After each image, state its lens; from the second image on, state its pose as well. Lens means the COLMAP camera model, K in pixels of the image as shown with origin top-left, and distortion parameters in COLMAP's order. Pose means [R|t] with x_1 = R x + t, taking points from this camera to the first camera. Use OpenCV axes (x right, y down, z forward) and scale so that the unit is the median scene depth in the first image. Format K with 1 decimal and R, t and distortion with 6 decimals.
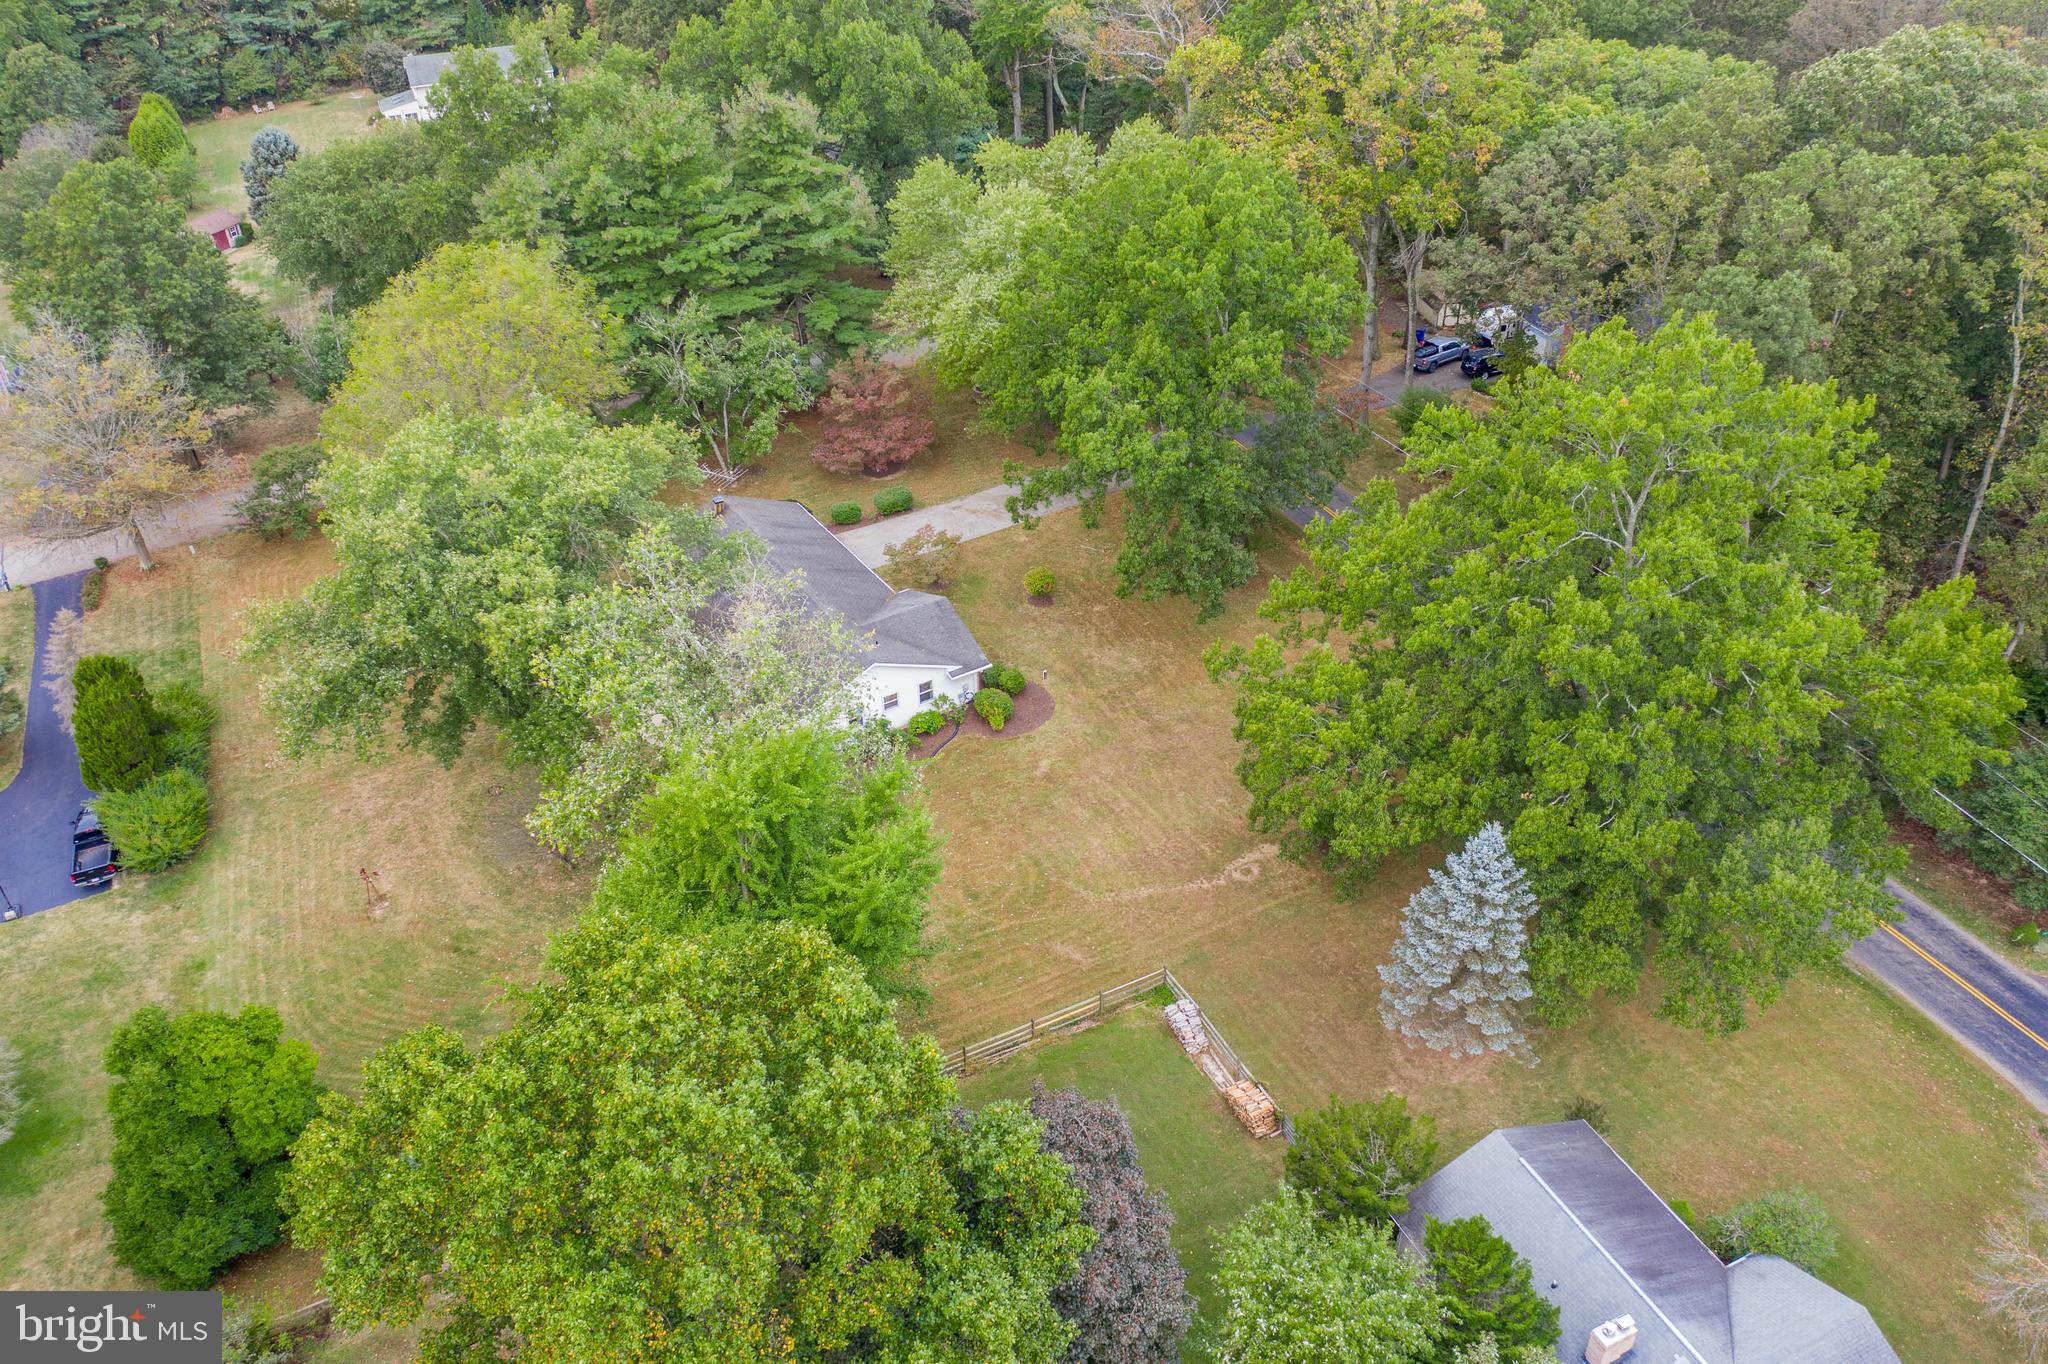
lens RADIAL K [[1592.4, 0, 1034.5], [0, 1592.4, 772.6], [0, 0, 1]] dist [-0.013058, -0.007868]
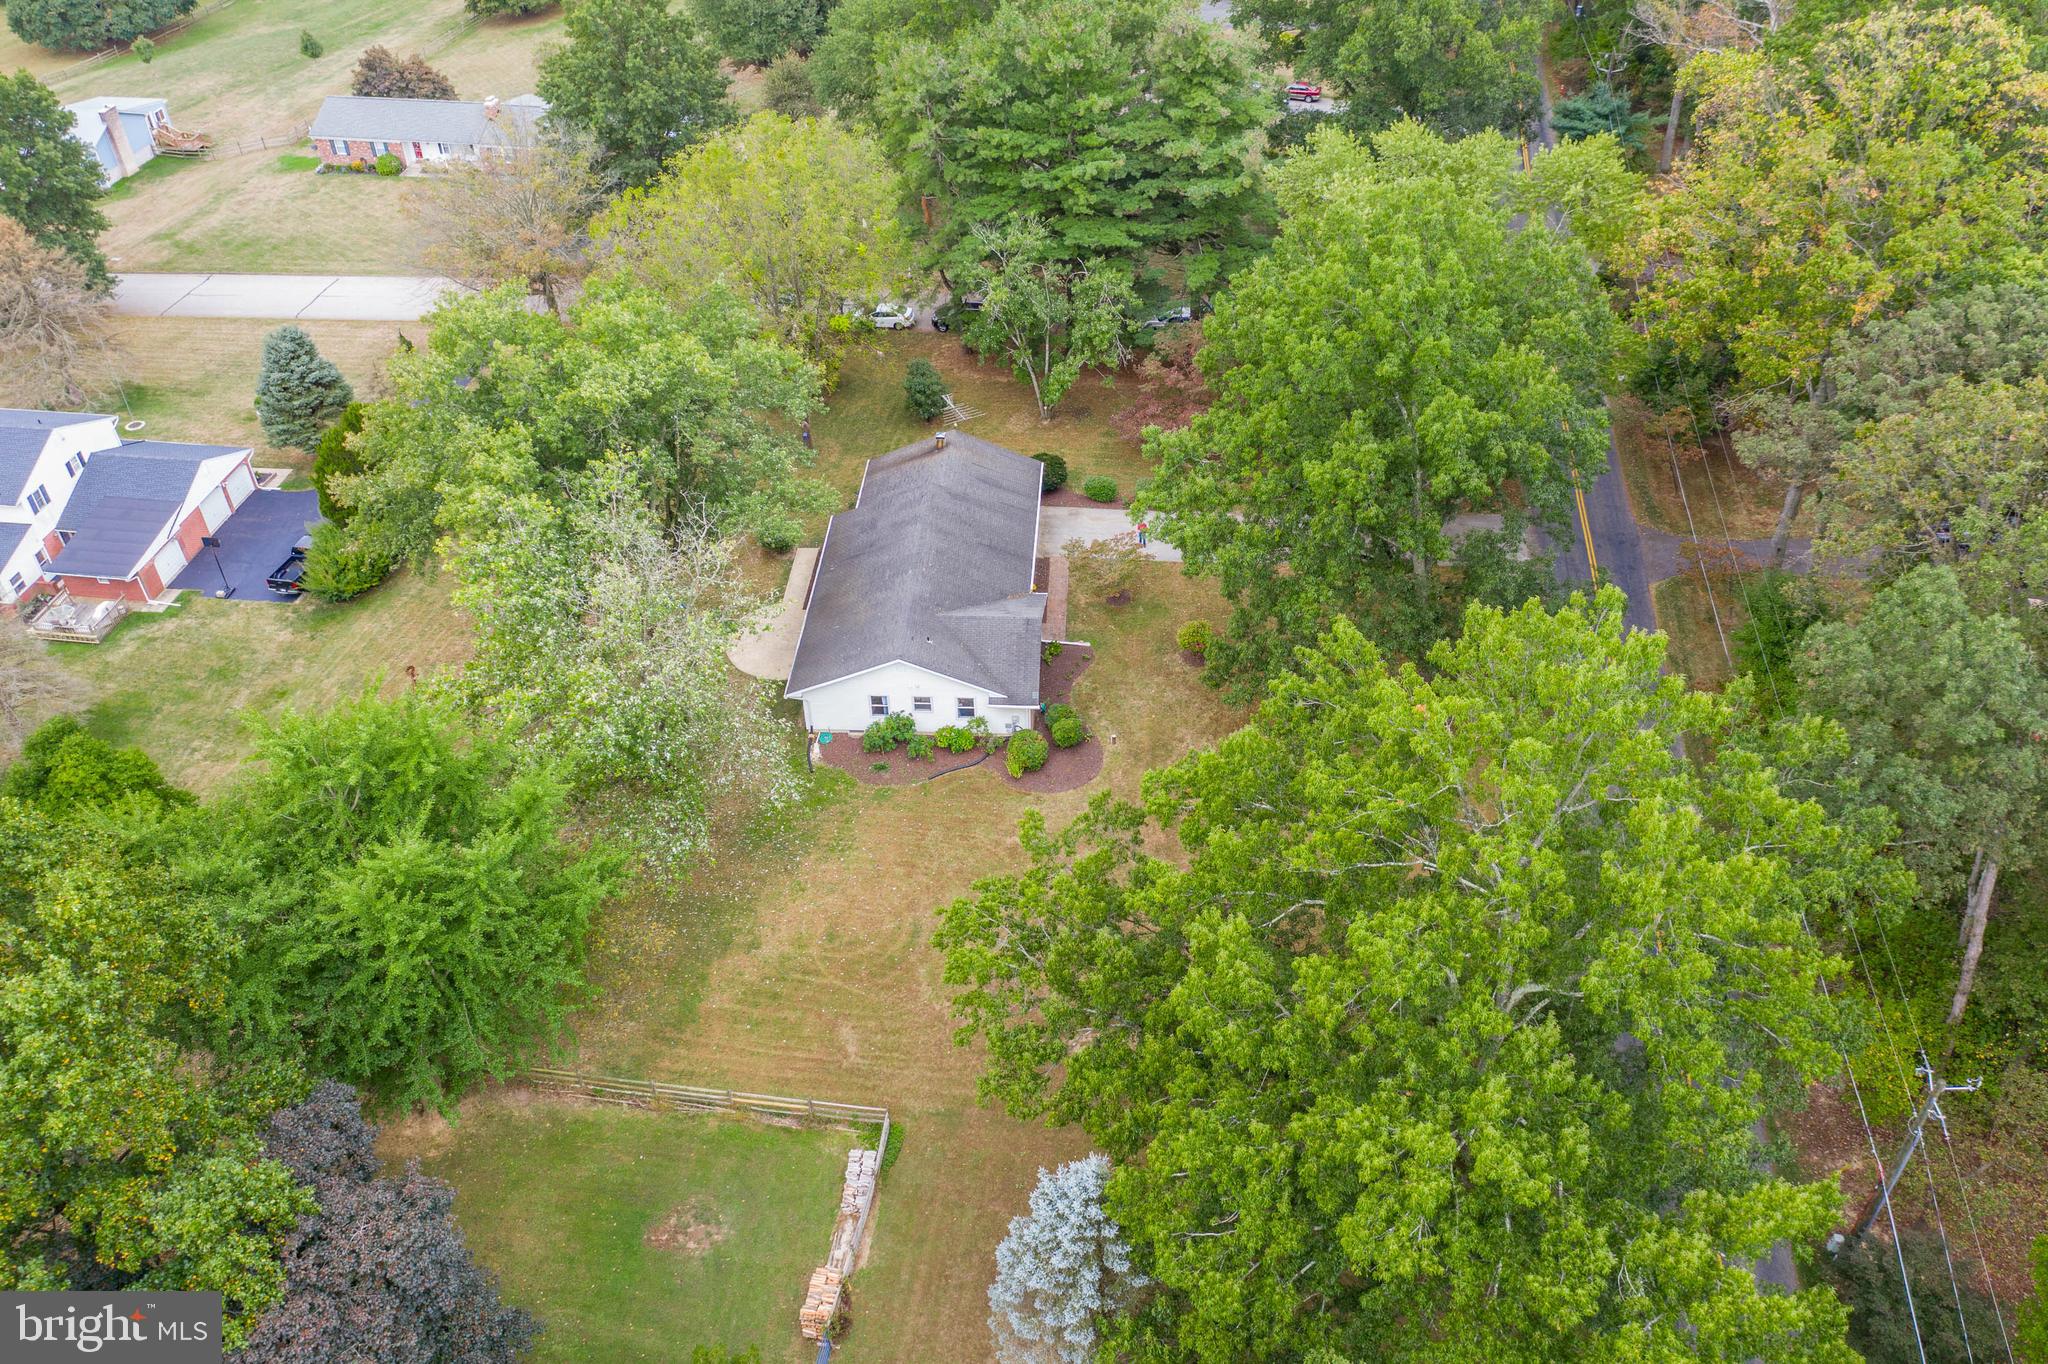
lens RADIAL K [[1592.4, 0, 1034.5], [0, 1592.4, 772.6], [0, 0, 1]] dist [-0.013058, -0.007868]
pose [[0.812598, 0.392033, -0.431272, 0.369001], [-0.357830, 0.919667, 0.161773, -0.177249], [0.460047, 0.022866, 0.887600, 0.211148]]
